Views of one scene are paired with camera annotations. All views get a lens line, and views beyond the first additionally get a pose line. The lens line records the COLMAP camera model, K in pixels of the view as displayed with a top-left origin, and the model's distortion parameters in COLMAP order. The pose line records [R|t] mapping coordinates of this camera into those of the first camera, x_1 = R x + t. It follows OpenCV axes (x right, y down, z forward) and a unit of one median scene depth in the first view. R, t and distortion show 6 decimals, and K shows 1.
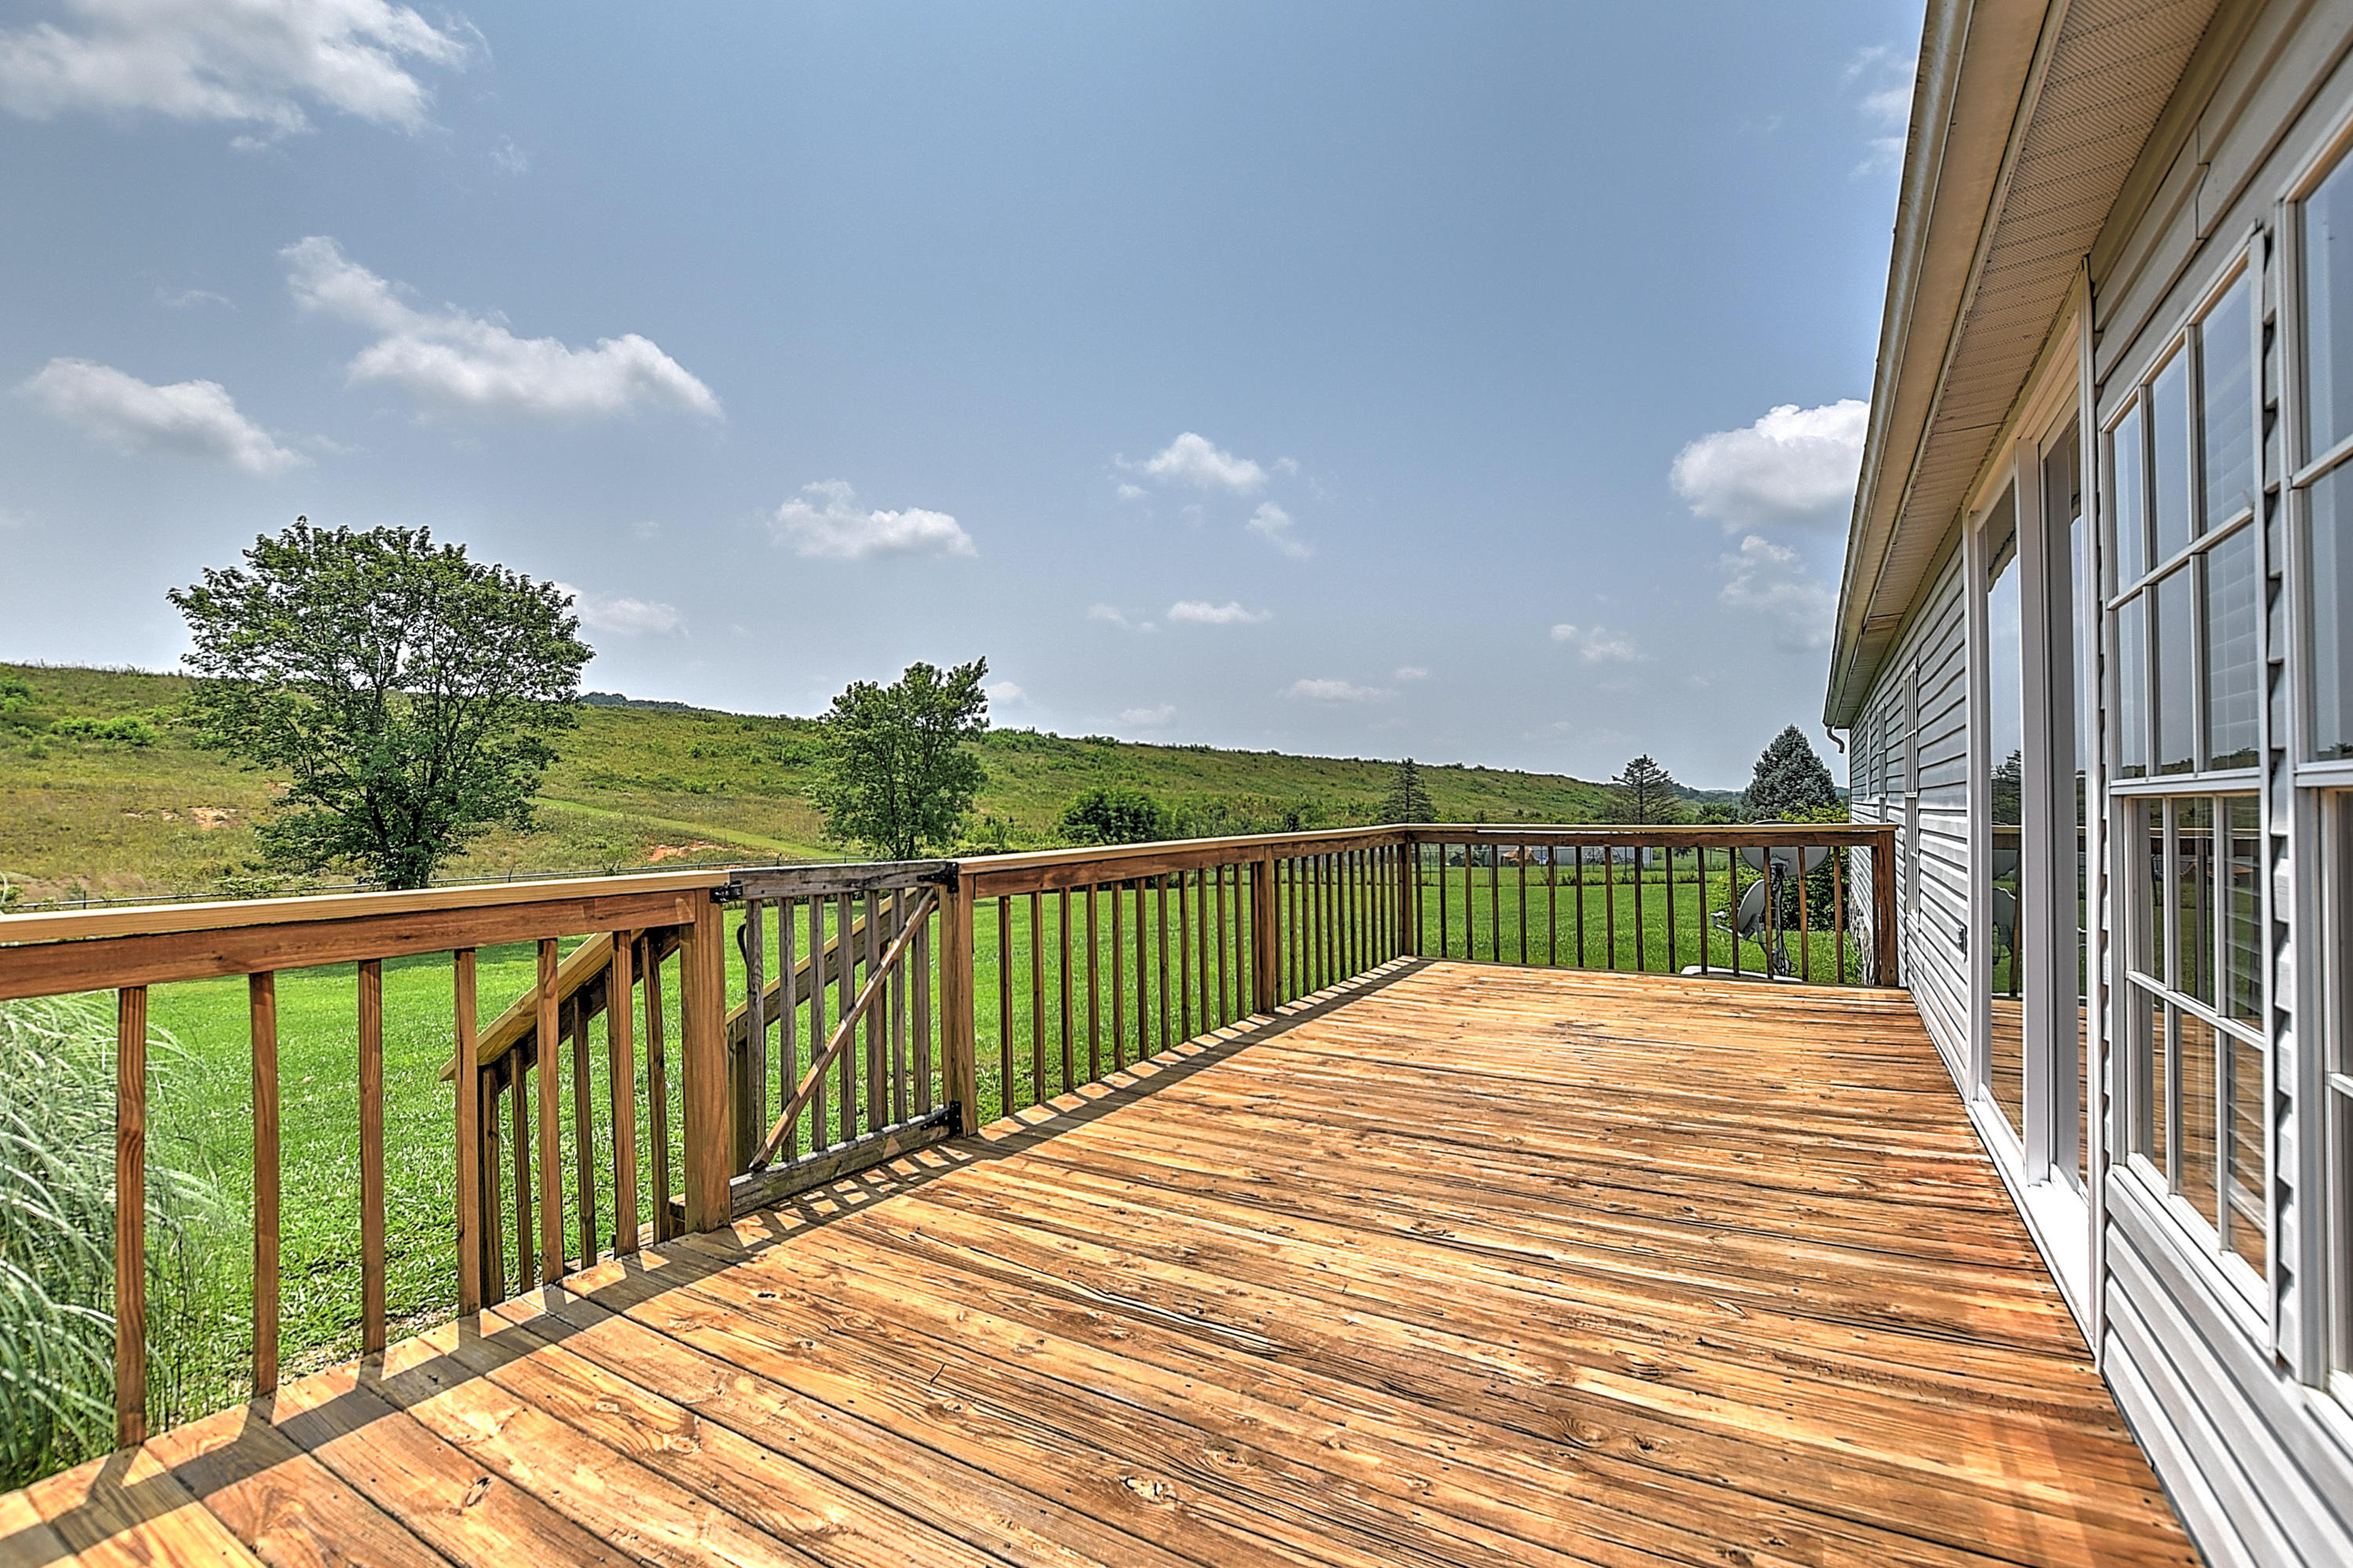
lens RADIAL K [[1029.7, 0, 1156.8], [0, 1029.7, 794.2], [0, 0, 1]] dist [-0.020550, 0.001741]
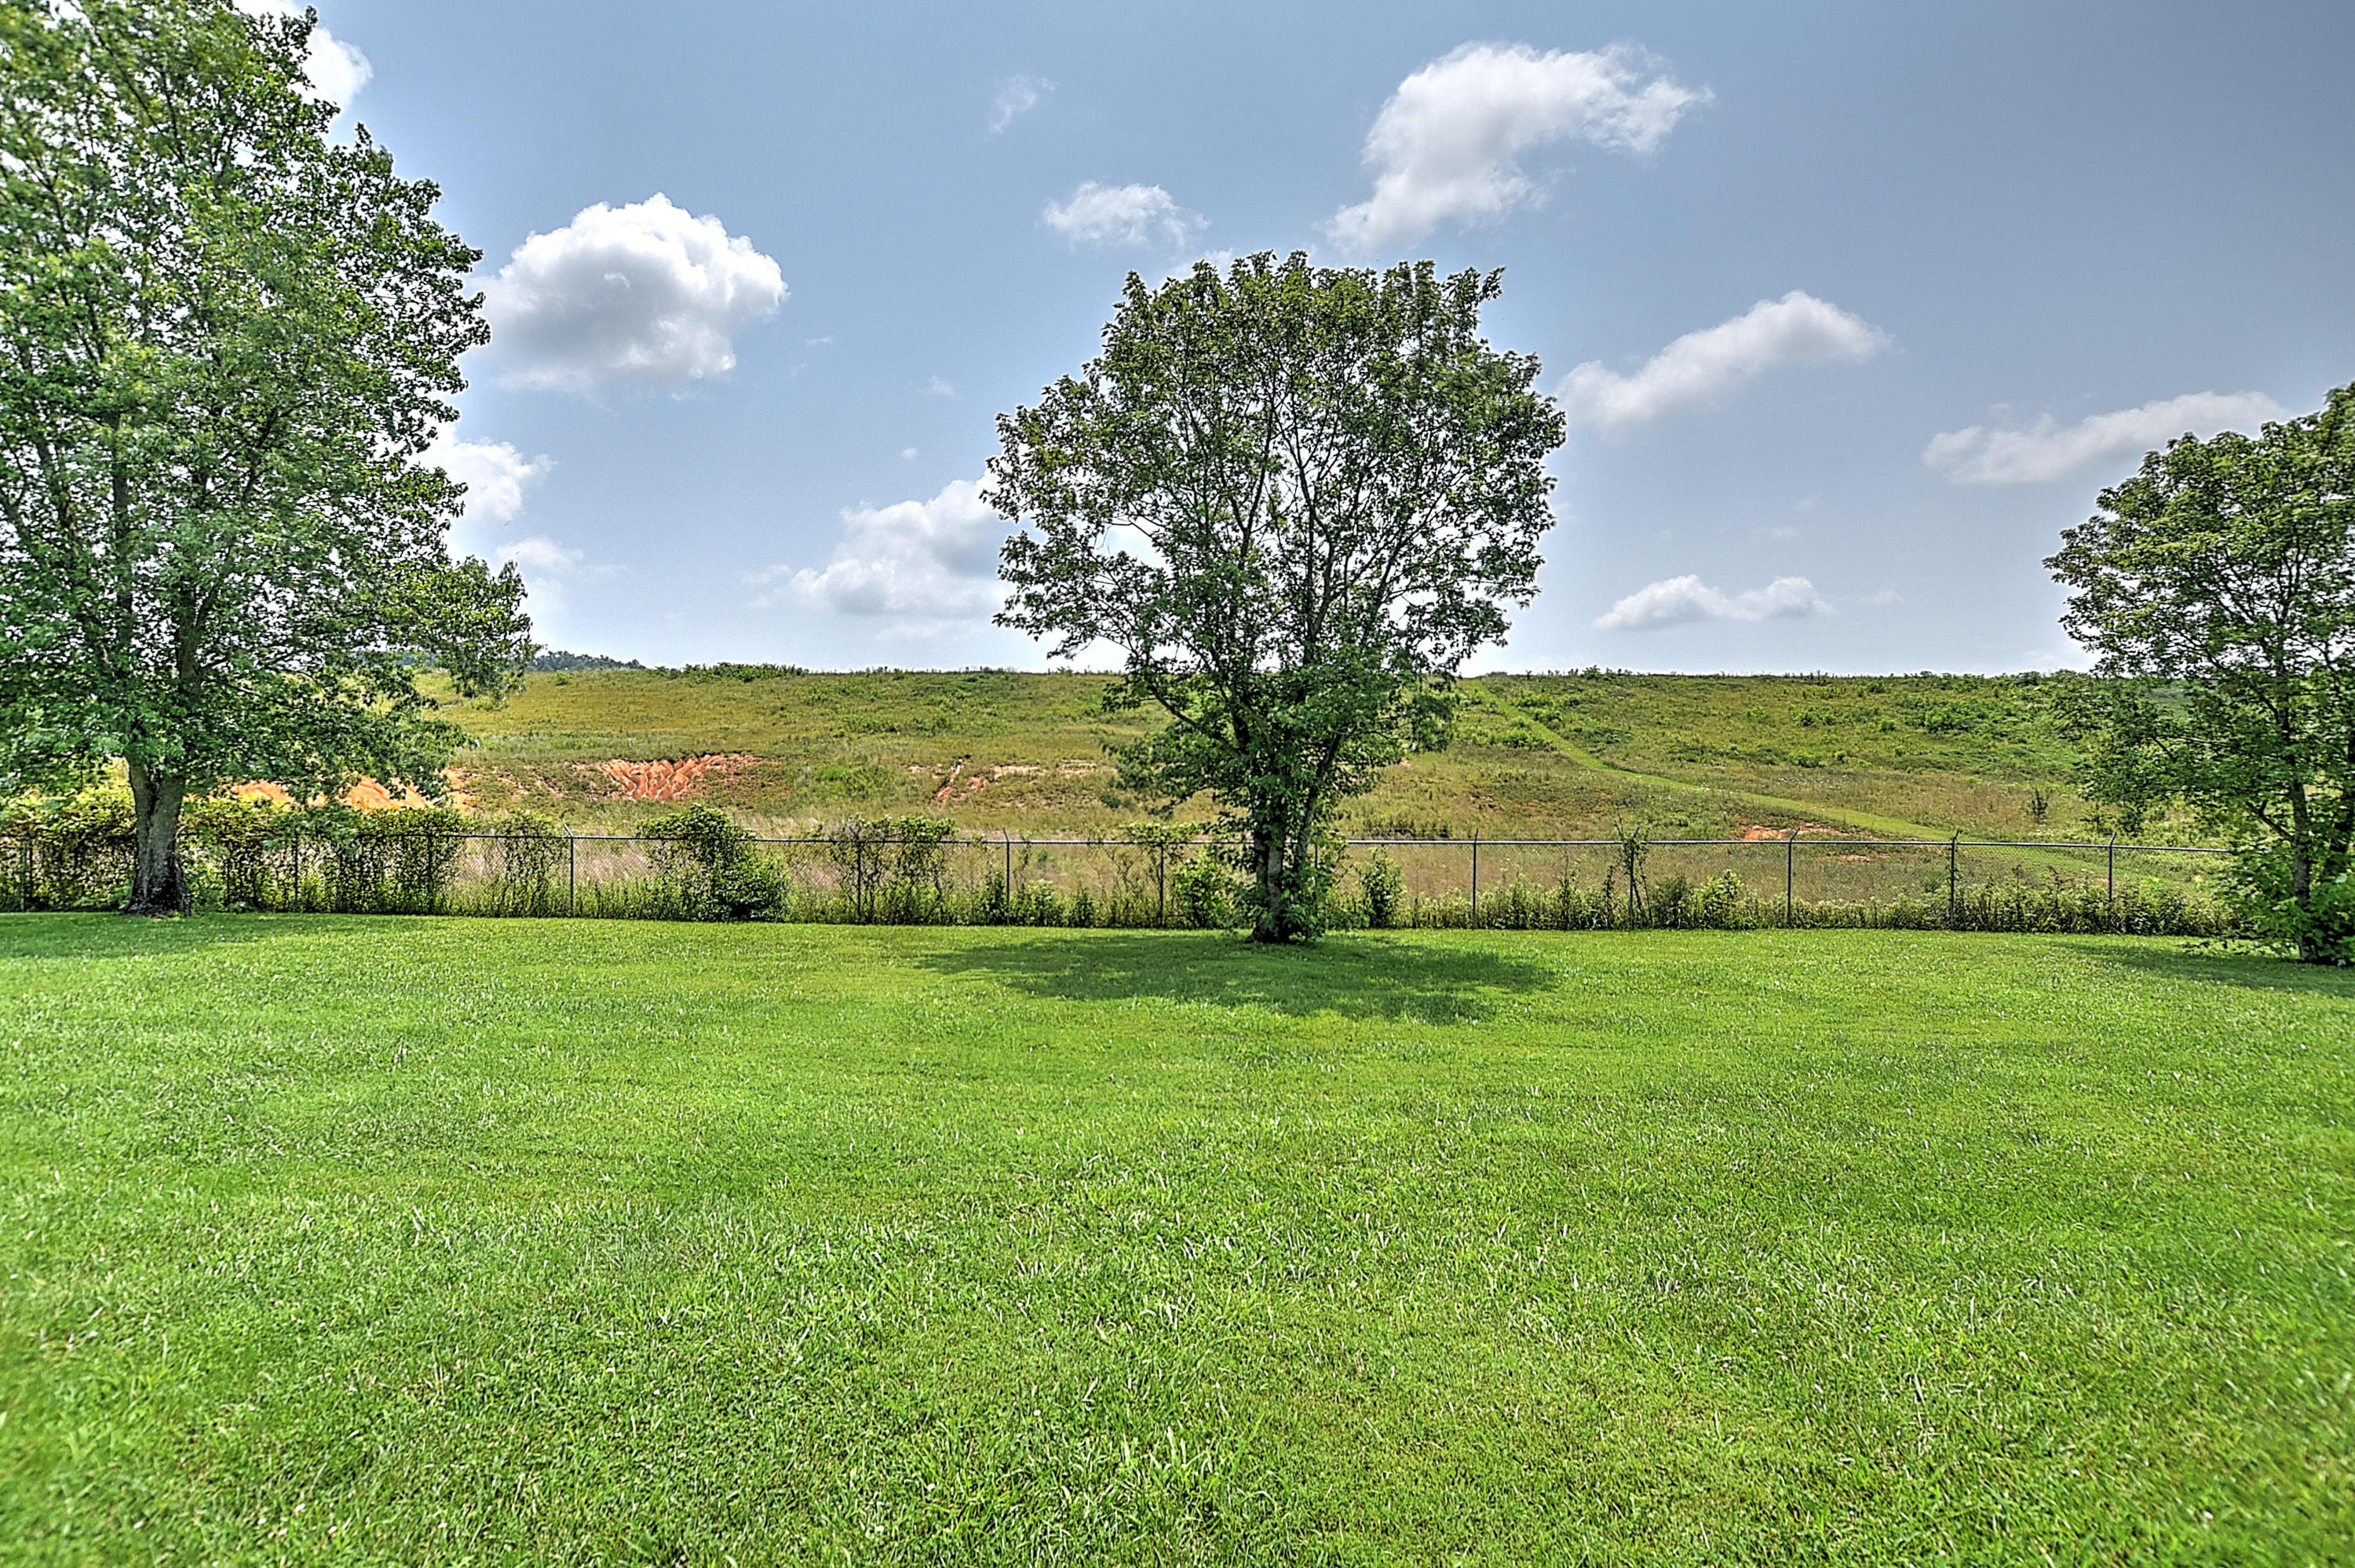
lens RADIAL K [[1030.4, 0, 1164.9], [0, 1030.4, 789.3], [0, 0, 1]] dist [-0.020550, 0.001741]
pose [[0.552562, 0.007480, -0.833439, -0.069542], [-0.001569, 0.999967, 0.007934, 0.014553], [0.833471, -0.003076, 0.552555, 0.166093]]
